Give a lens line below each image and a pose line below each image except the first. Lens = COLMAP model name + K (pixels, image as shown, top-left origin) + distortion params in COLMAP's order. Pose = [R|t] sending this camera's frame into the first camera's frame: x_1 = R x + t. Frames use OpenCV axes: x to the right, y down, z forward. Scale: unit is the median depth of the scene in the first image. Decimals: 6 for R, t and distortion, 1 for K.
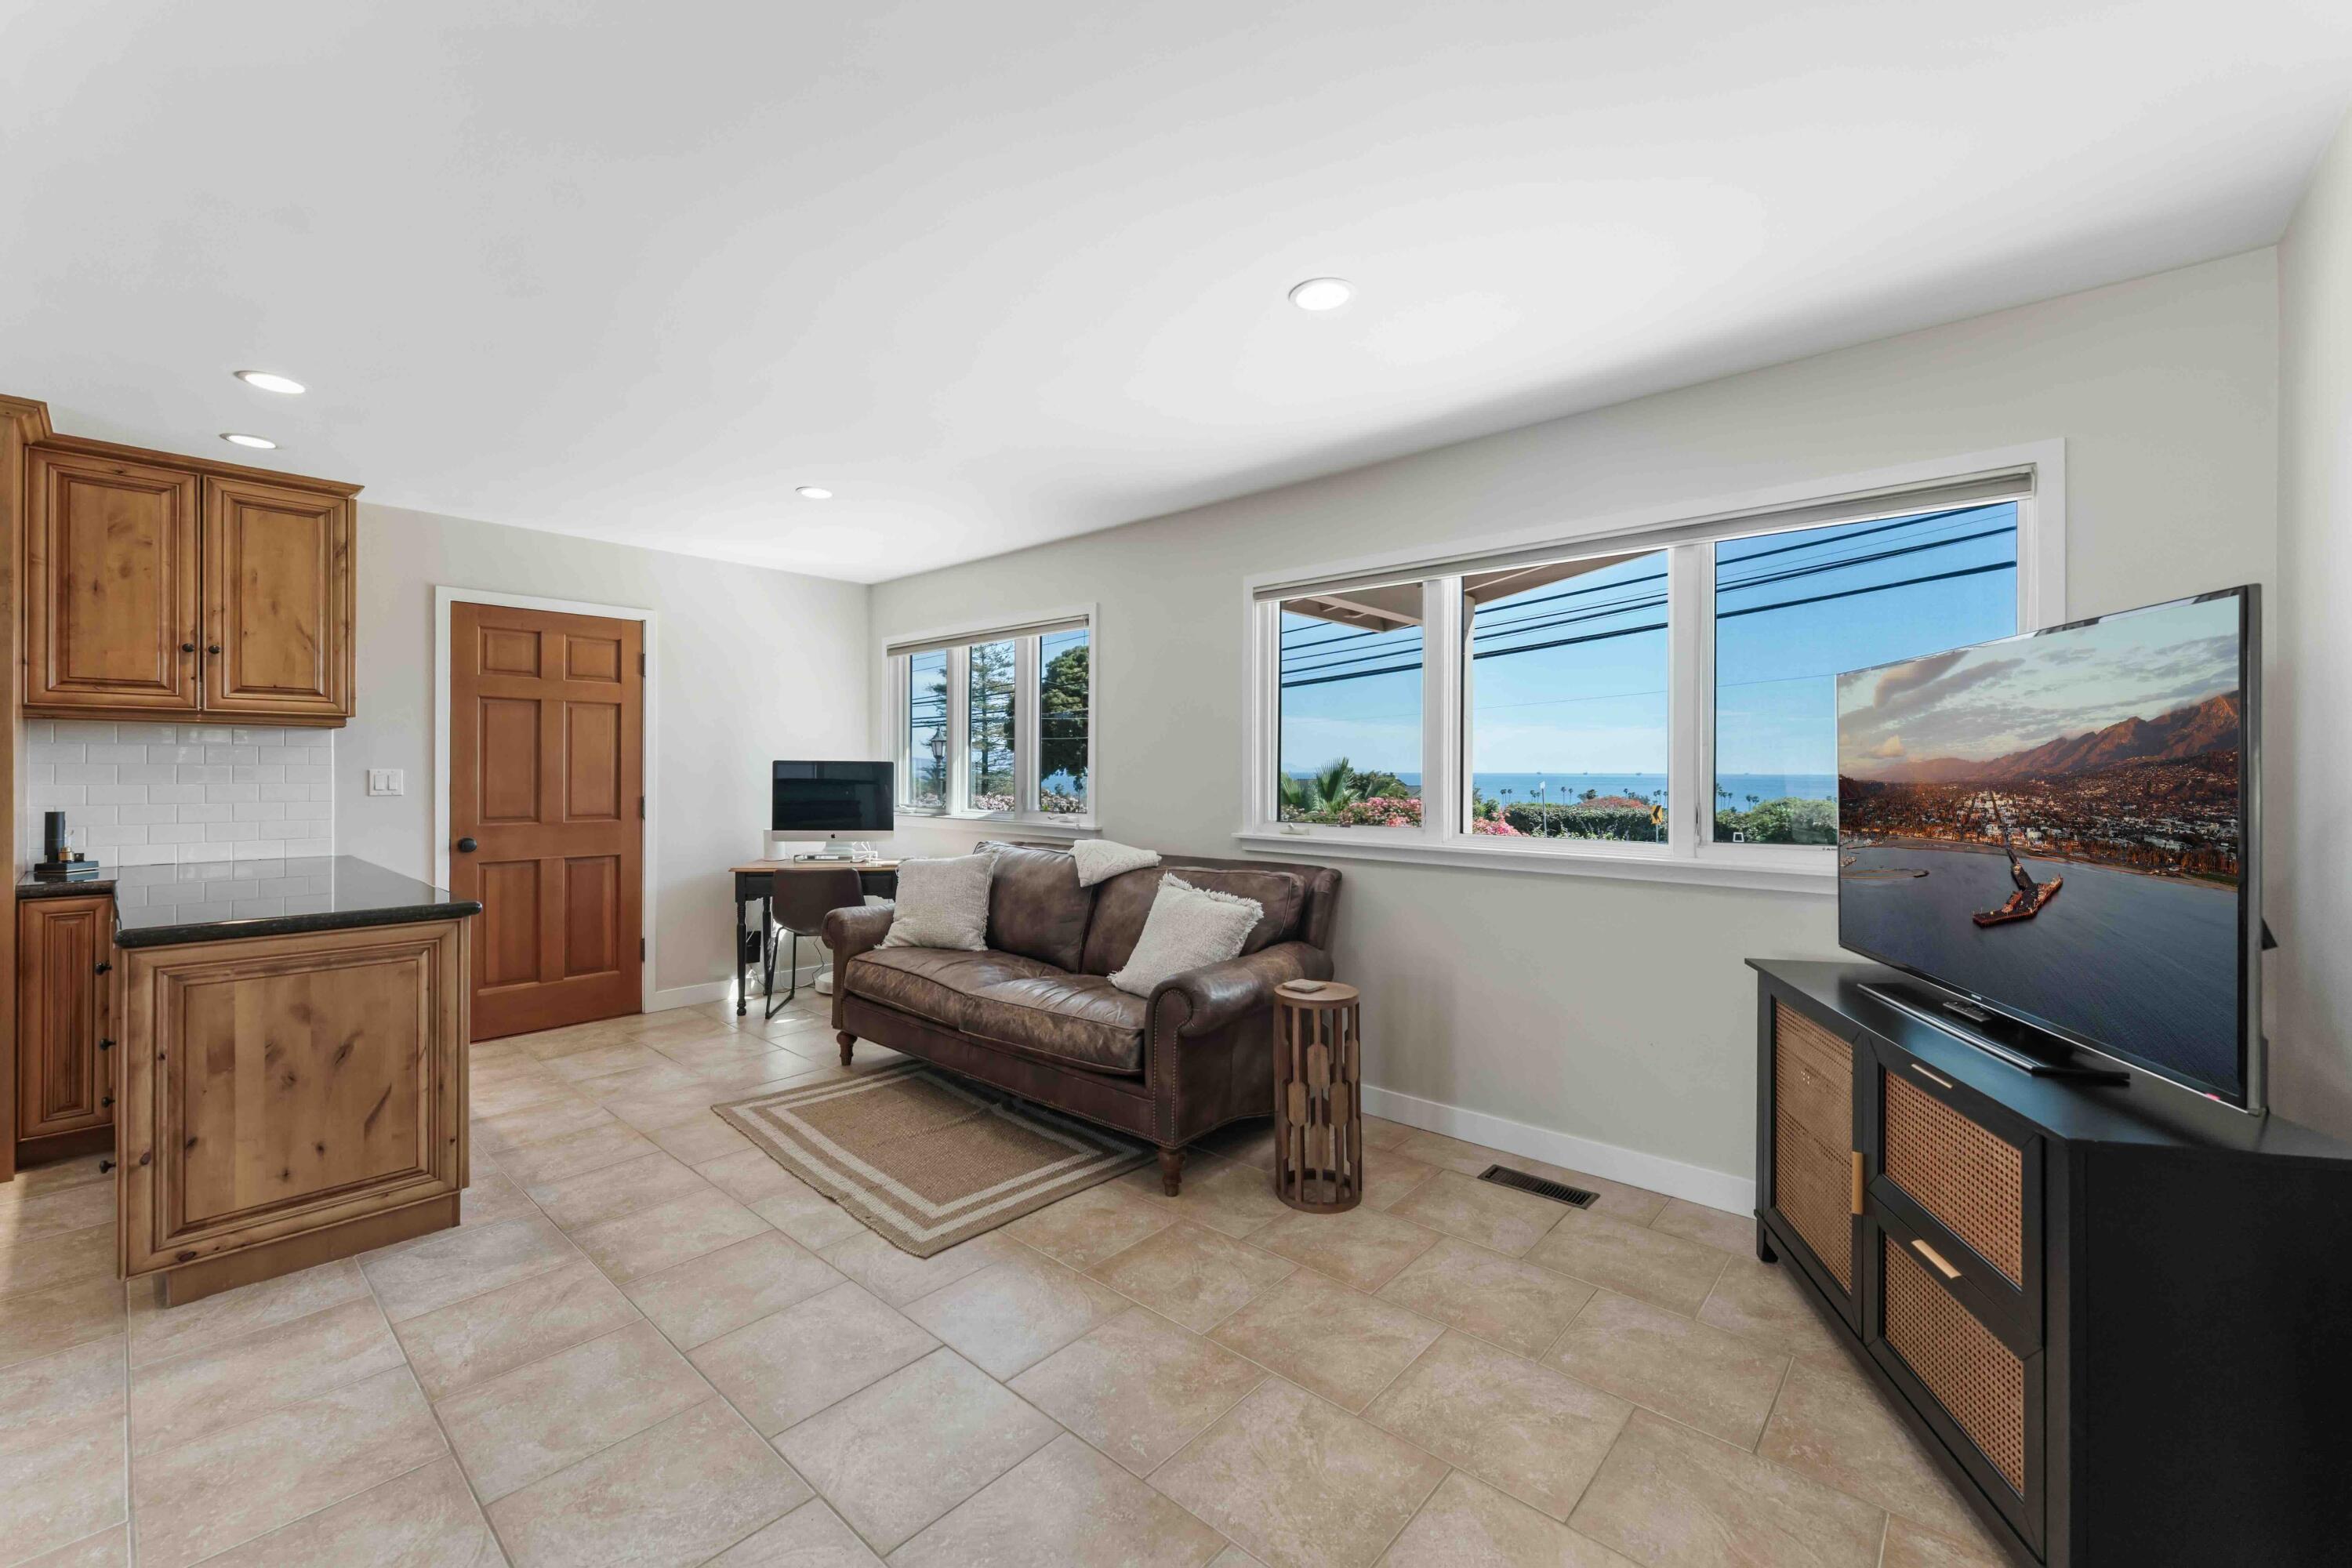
lens RADIAL K [[952.2, 0, 1180.8], [0, 952.2, 770.1], [0, 0, 1]] dist [-0.000859, -0.000122]
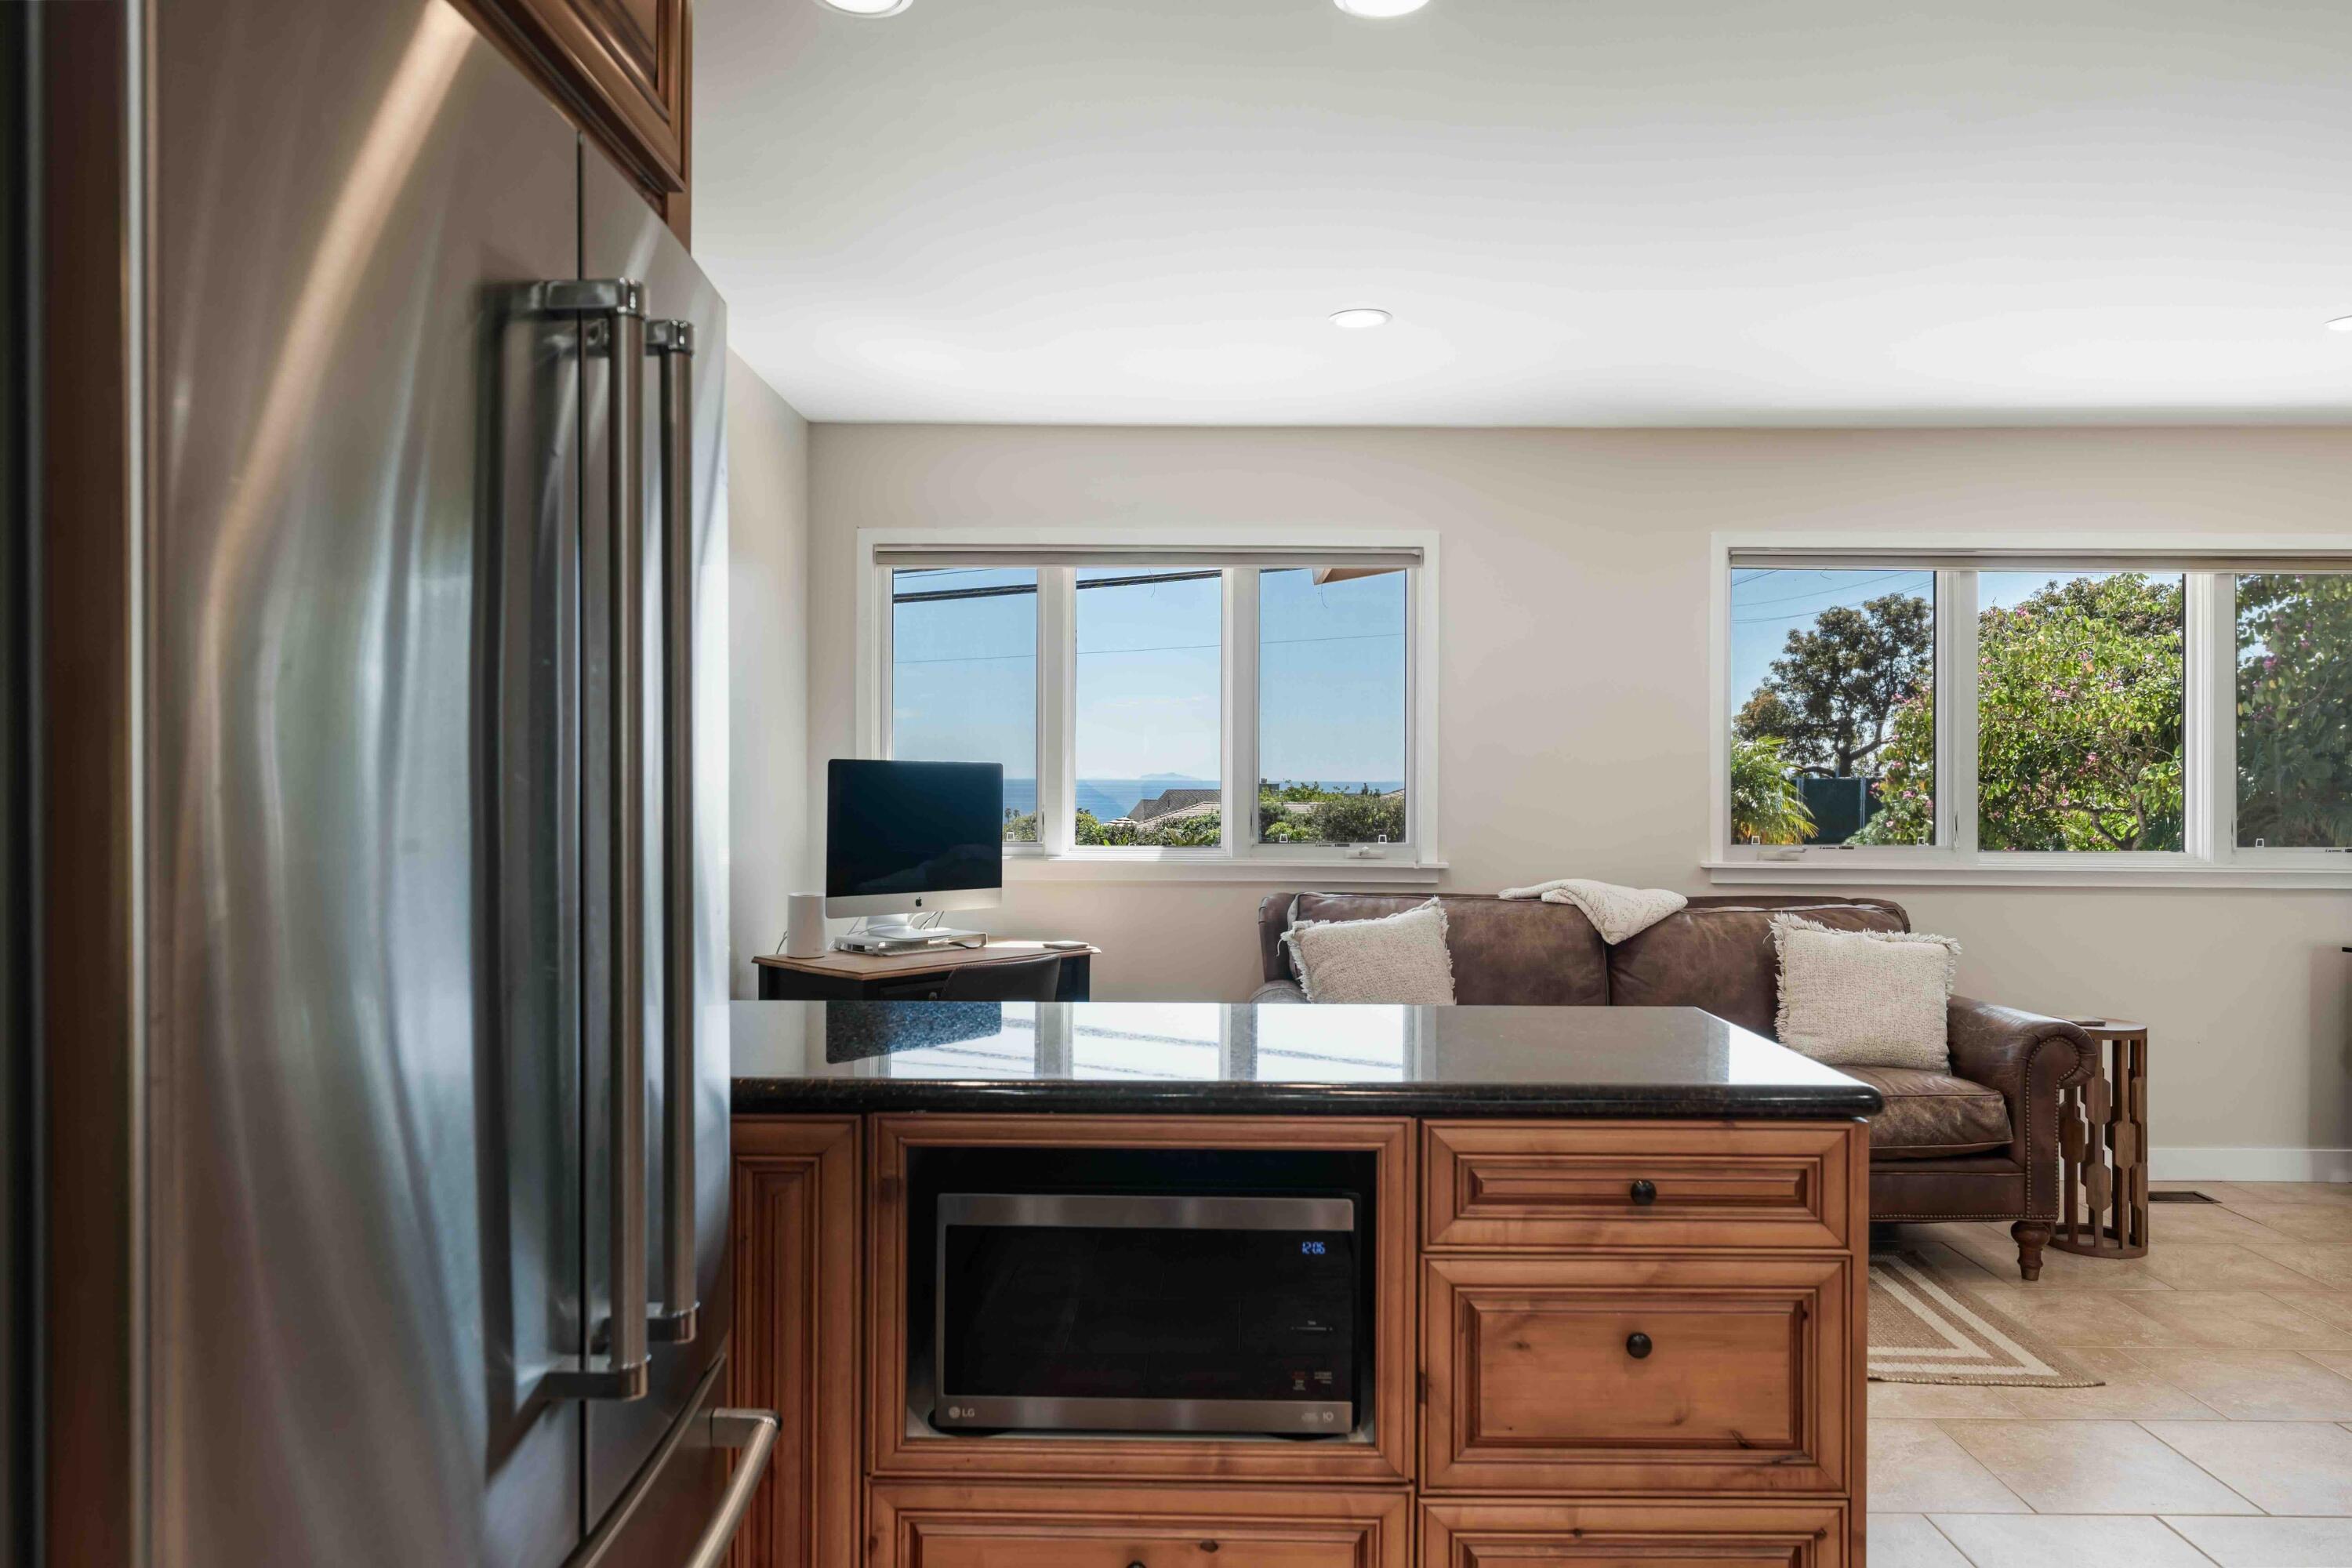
lens RADIAL K [[1609.3, 0, 1169.2], [0, 1609.3, 755.6], [0, 0, 1]] dist [0.007665, 0.003078]
pose [[0.750118, 0.000901, 0.661304, -1.203265], [-0.004588, 0.999982, 0.003841, -0.024035], [-0.661288, -0.005915, 0.750108, 0.322755]]
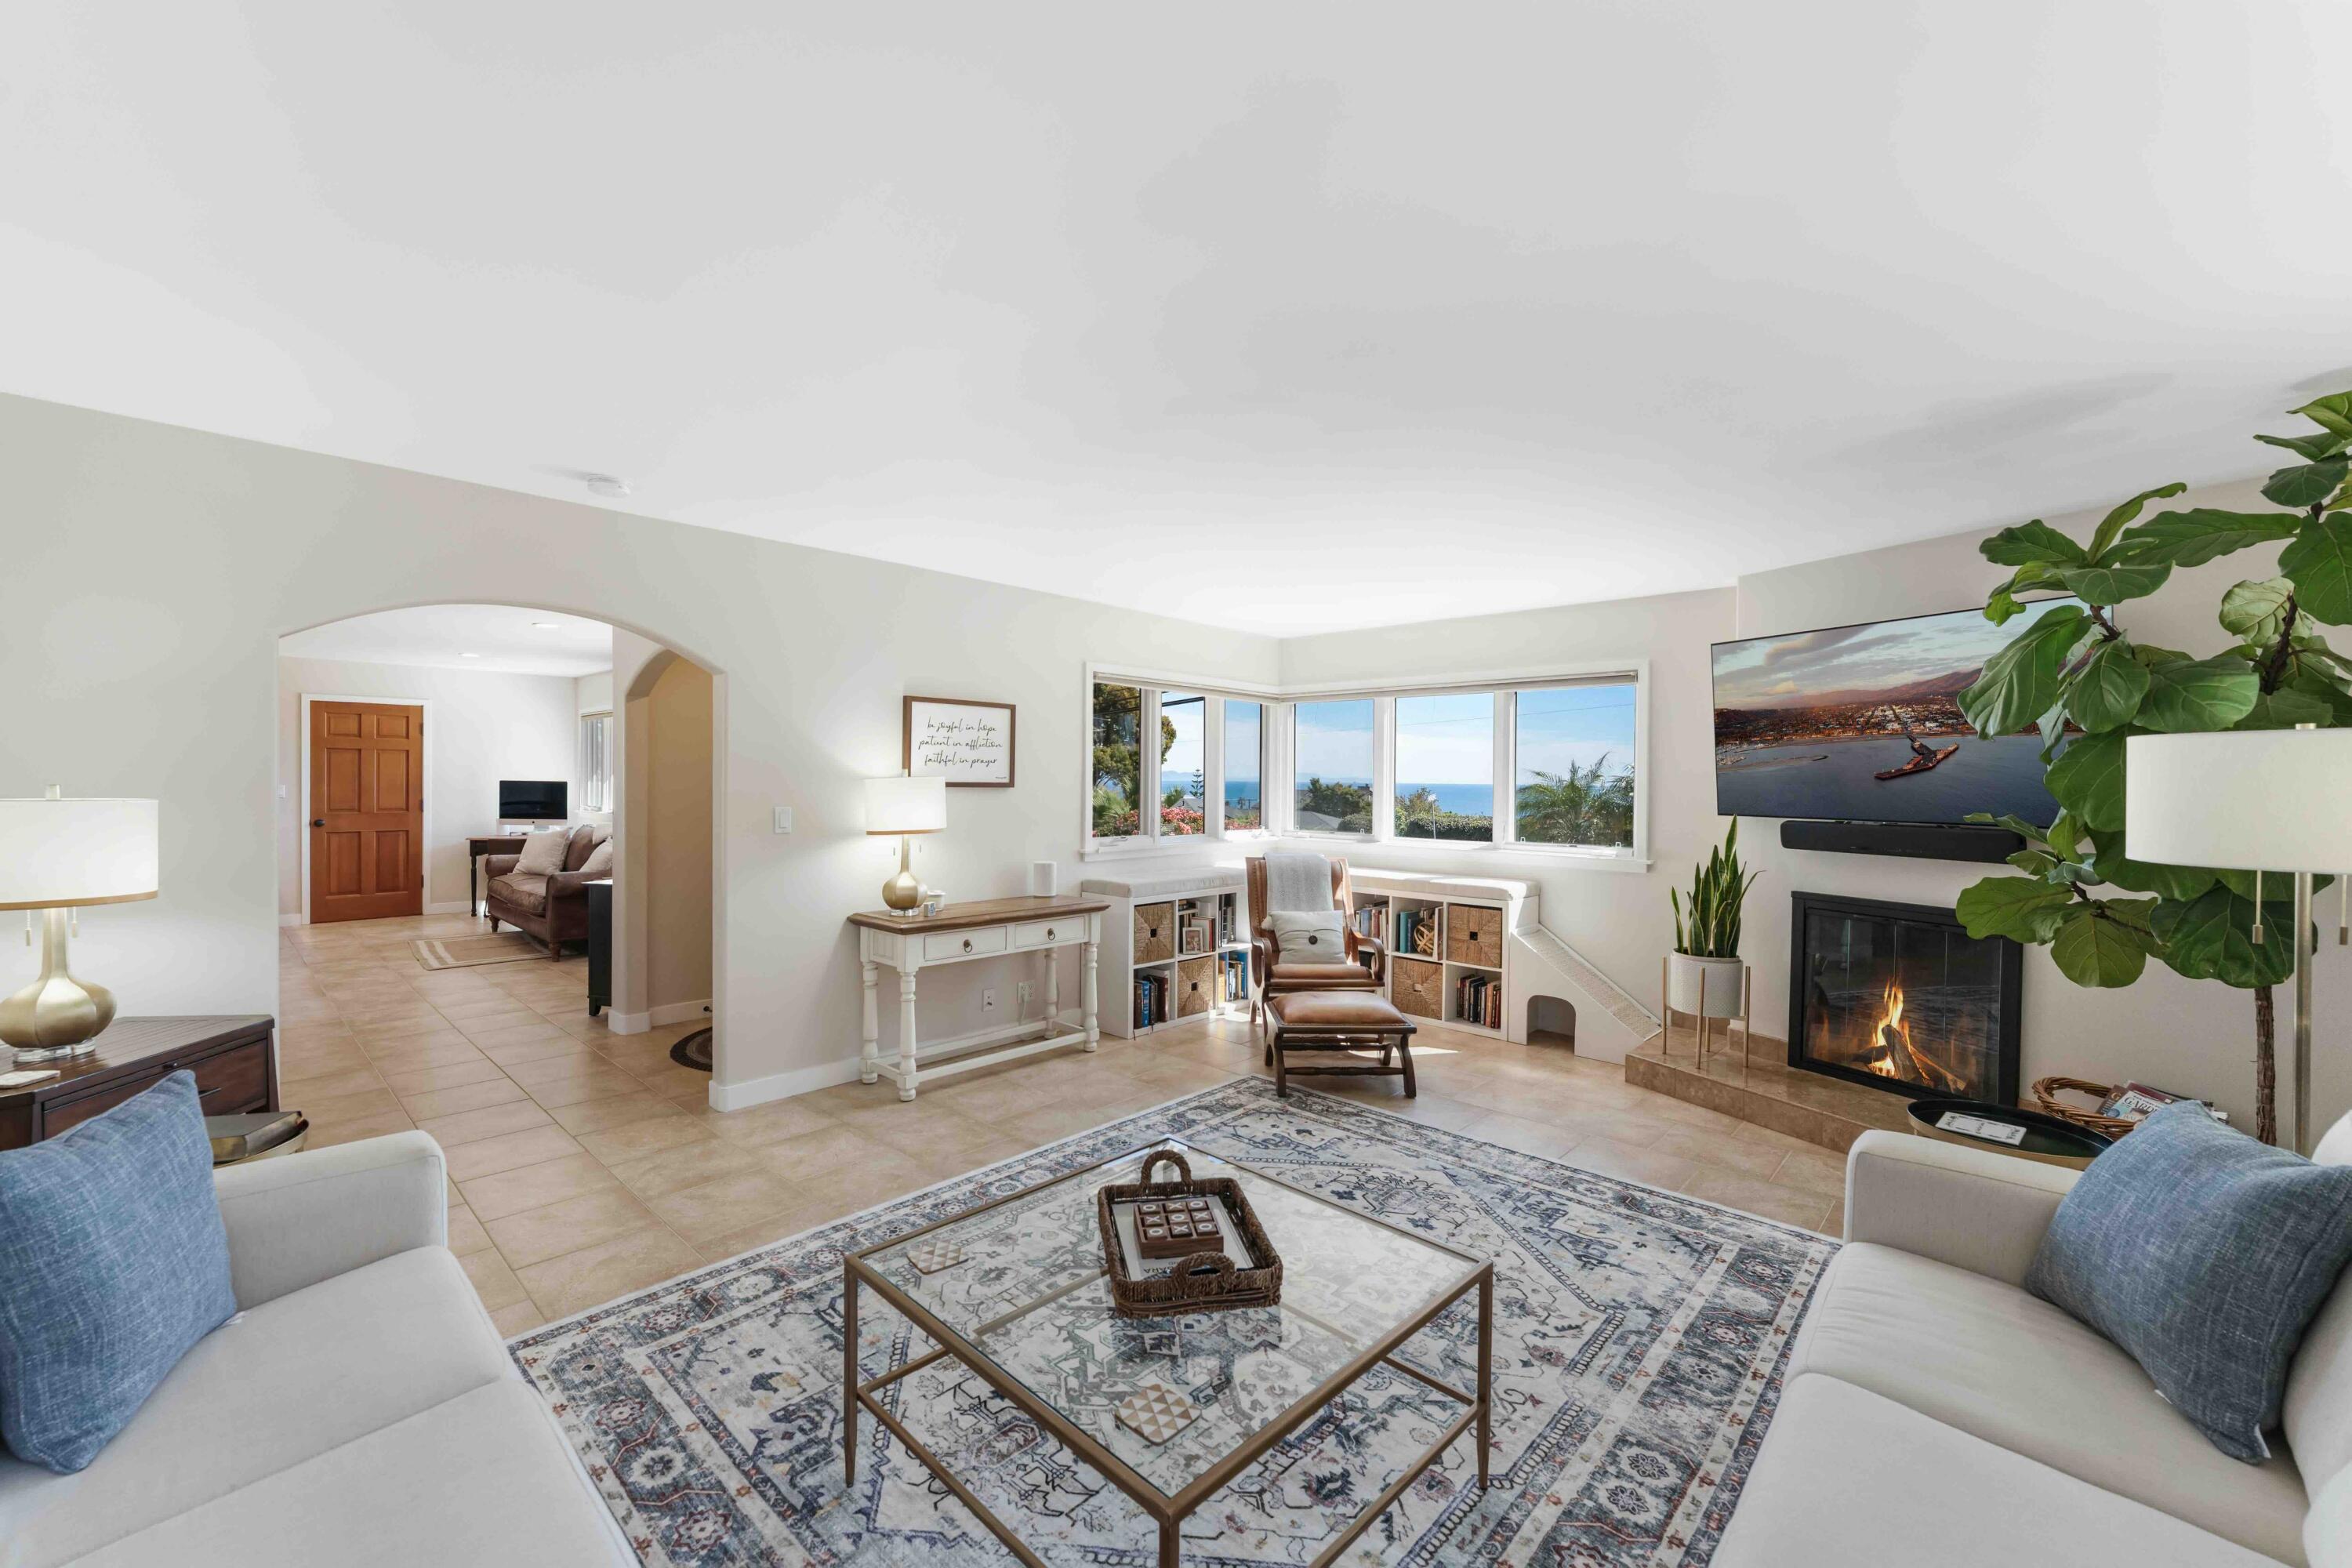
lens RADIAL K [[933.8, 0, 1189.8], [0, 933.8, 782.7], [0, 0, 1]] dist [-0.001780, -0.000133]
pose [[0.999896, 0.009671, -0.010653, 1.266602], [-0.009603, 0.999933, 0.006407, -0.041221], [0.010715, -0.006304, 0.999923, -1.077082]]
